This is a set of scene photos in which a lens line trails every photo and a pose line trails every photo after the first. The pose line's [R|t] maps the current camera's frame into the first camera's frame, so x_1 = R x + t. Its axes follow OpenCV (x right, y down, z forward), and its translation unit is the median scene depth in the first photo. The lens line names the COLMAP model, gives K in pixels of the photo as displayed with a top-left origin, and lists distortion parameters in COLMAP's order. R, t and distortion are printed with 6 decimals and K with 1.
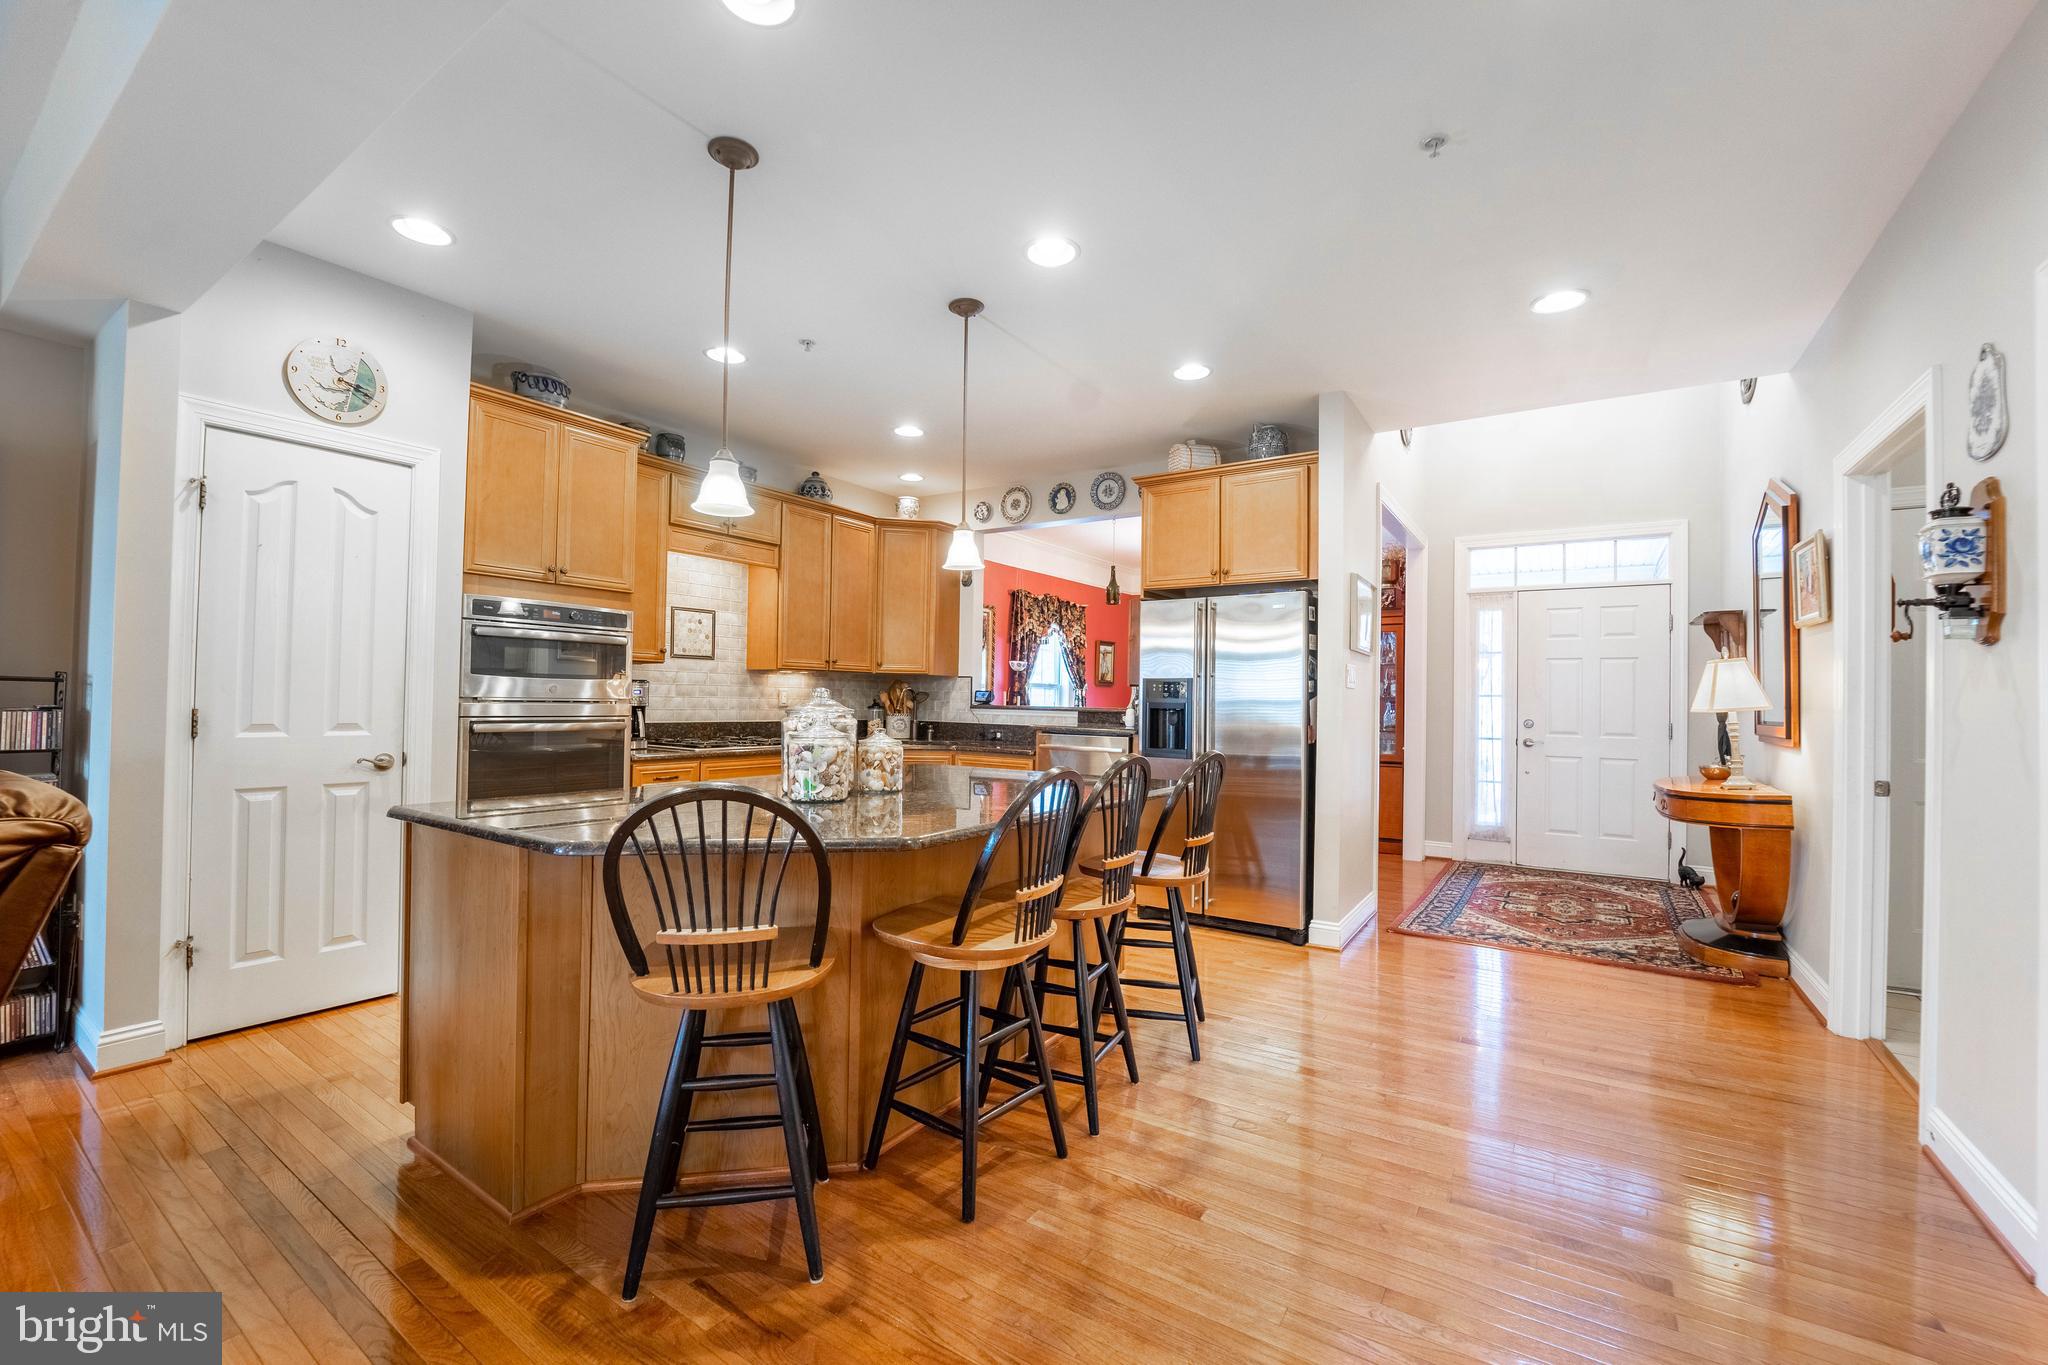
lens RADIAL K [[833.0, 0, 1025.0], [0, 833.0, 686.6], [0, 0, 1]] dist [-0.021149, -0.000003]
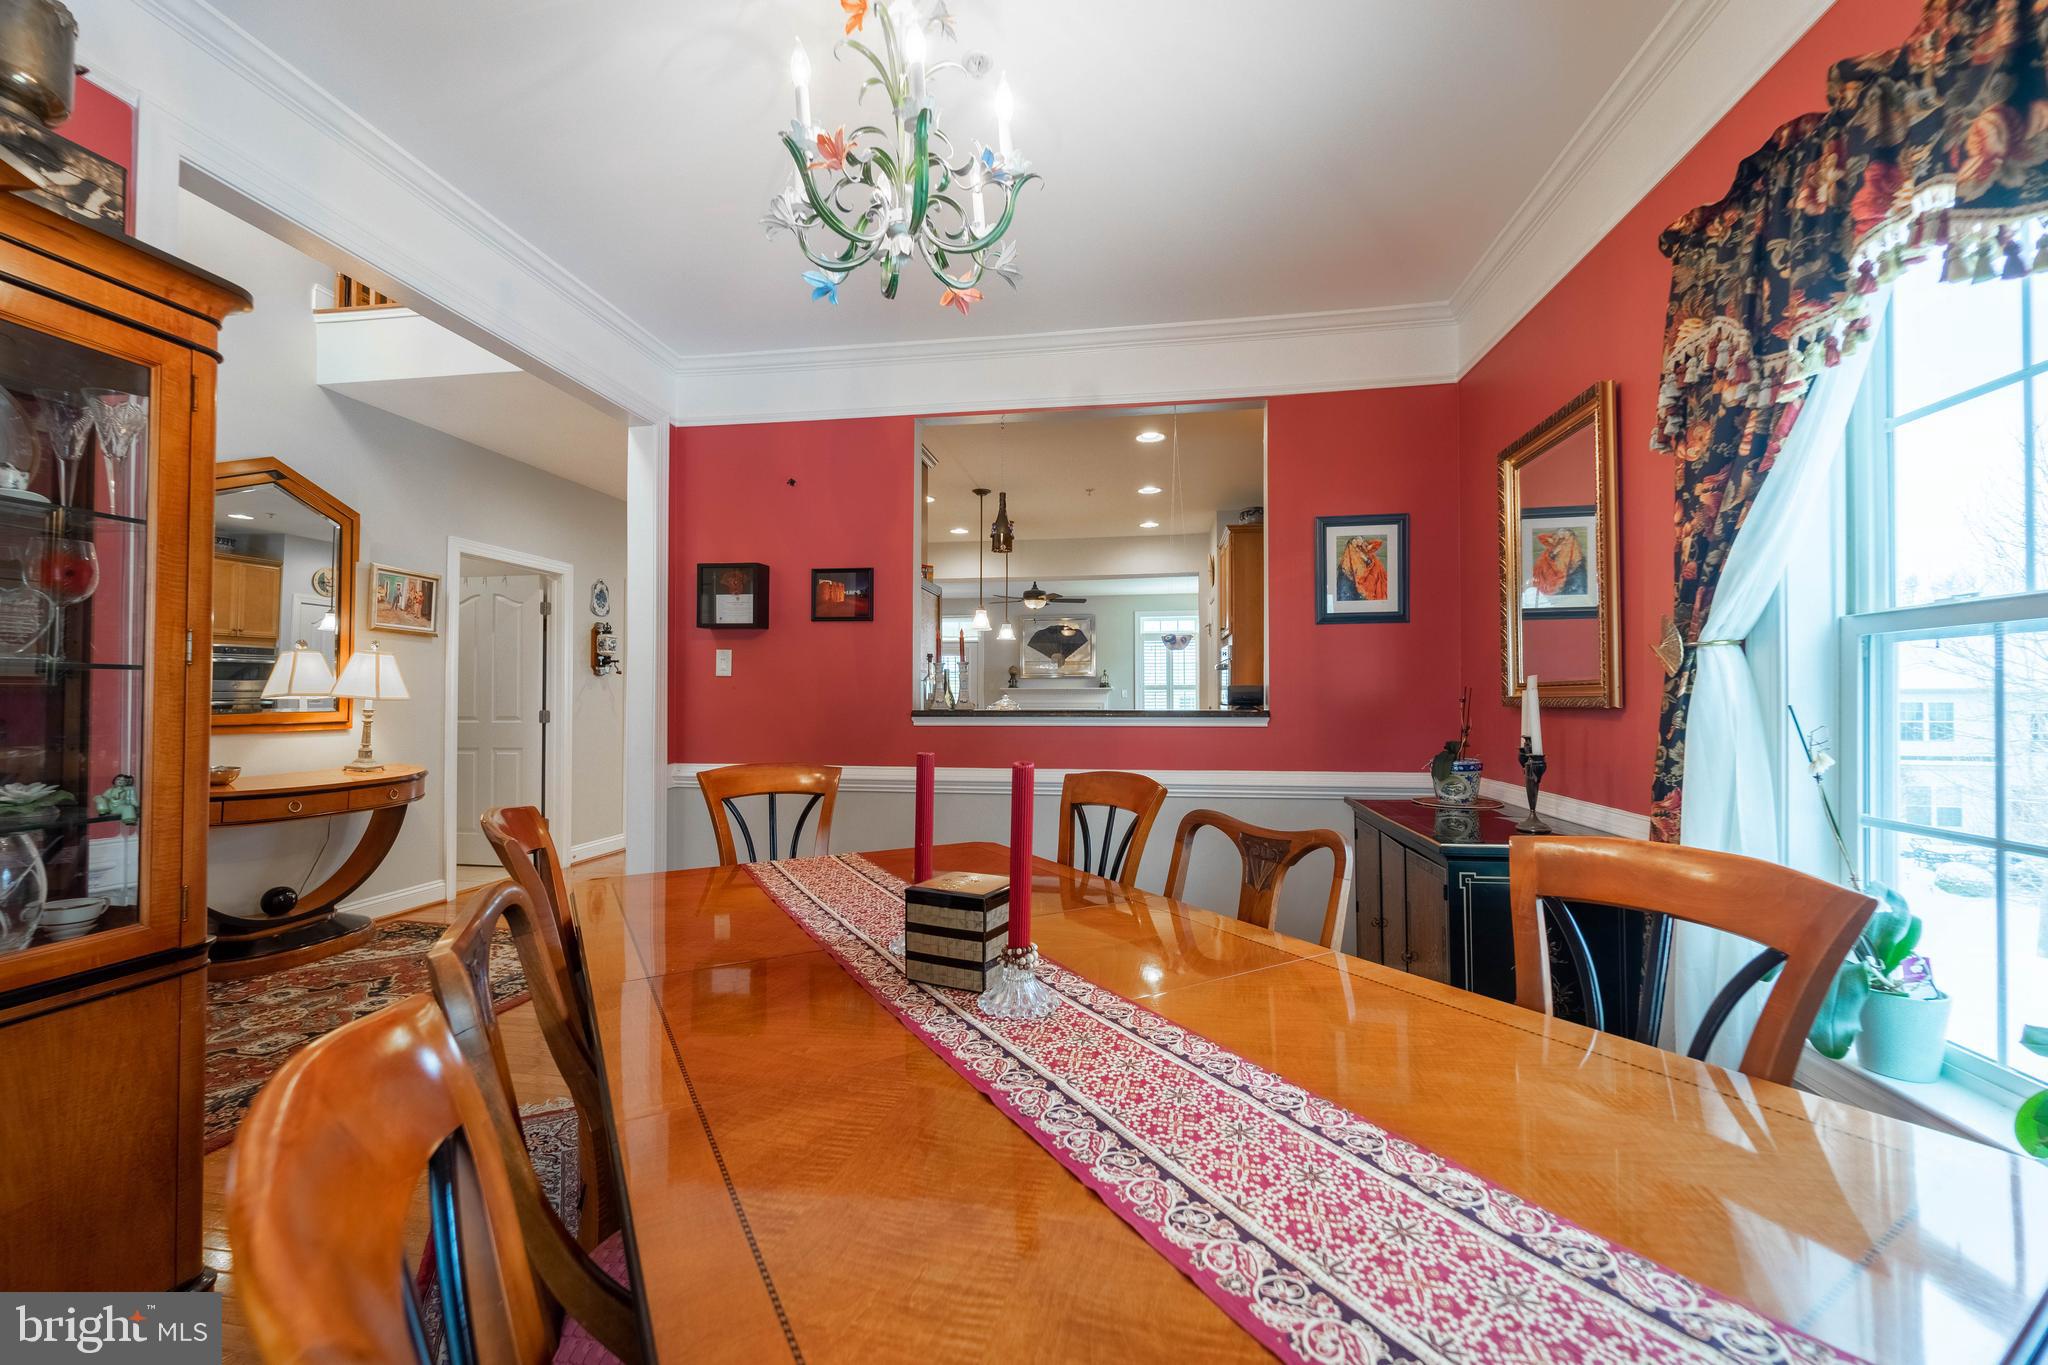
lens RADIAL K [[820.6, 0, 1022.8], [0, 820.6, 686.1], [0, 0, 1]] dist [0.003456, -0.002330]
pose [[-0.910232, -0.022406, -0.413491, 0.374521], [-0.008794, 0.999356, -0.034795, 0.030651], [0.414005, -0.028035, -0.909843, 1.680782]]
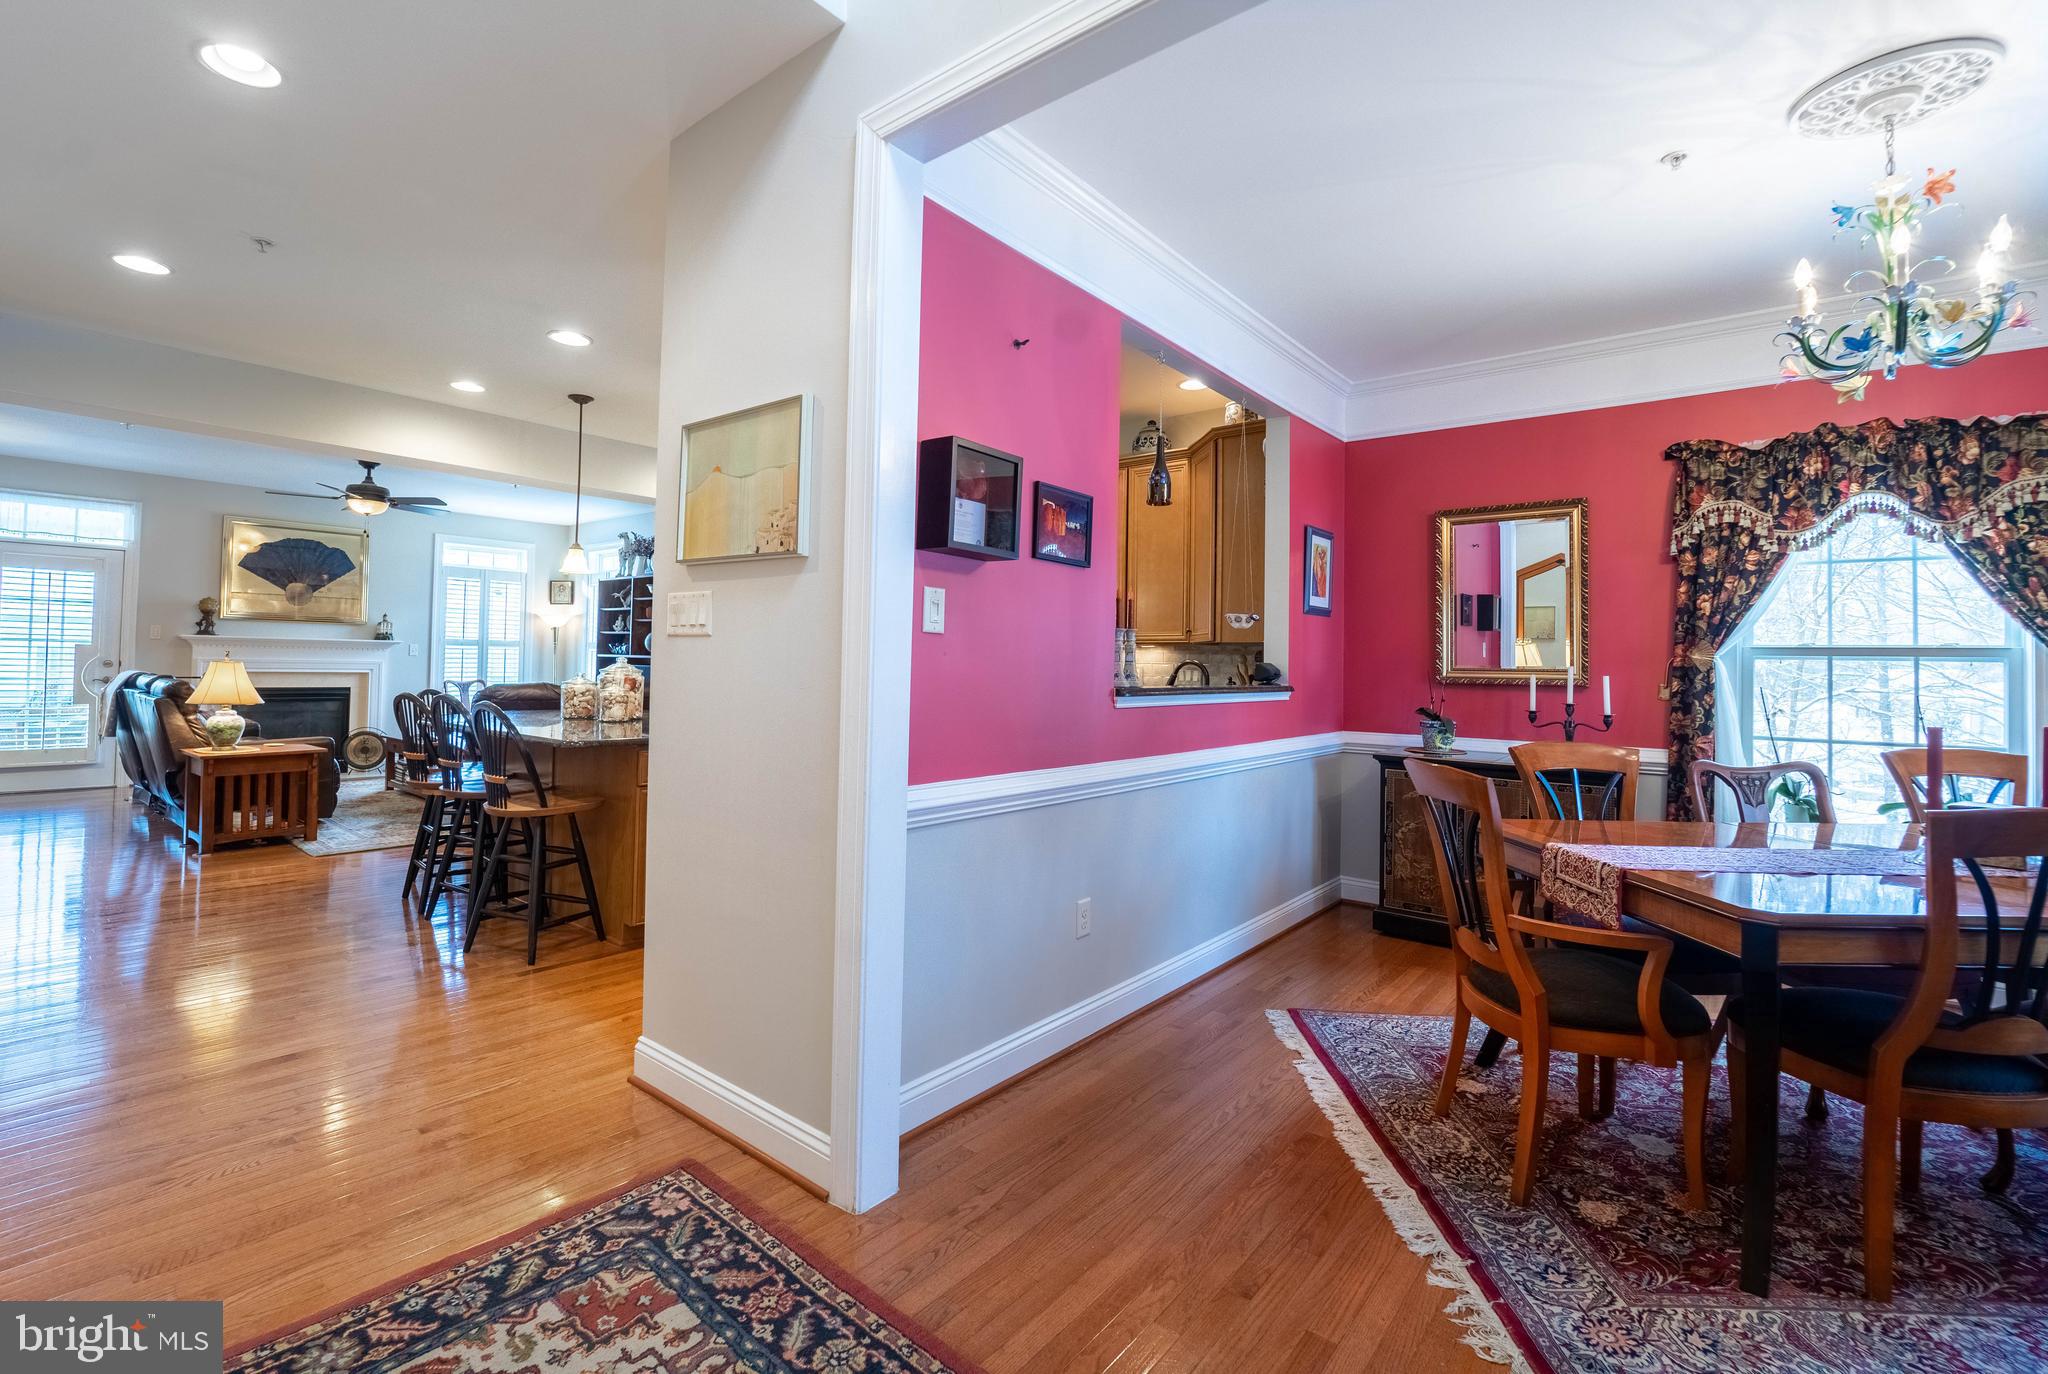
lens RADIAL K [[902.9, 0, 1017.4], [0, 902.9, 637.6], [0, 0, 1]] dist [-0.020712, 0.000303]
pose [[-0.099310, -0.049253, -0.993837, 0.758862], [-0.004855, 0.998786, -0.049014, 0.023509], [0.995045, -0.000043, -0.099429, 1.008982]]
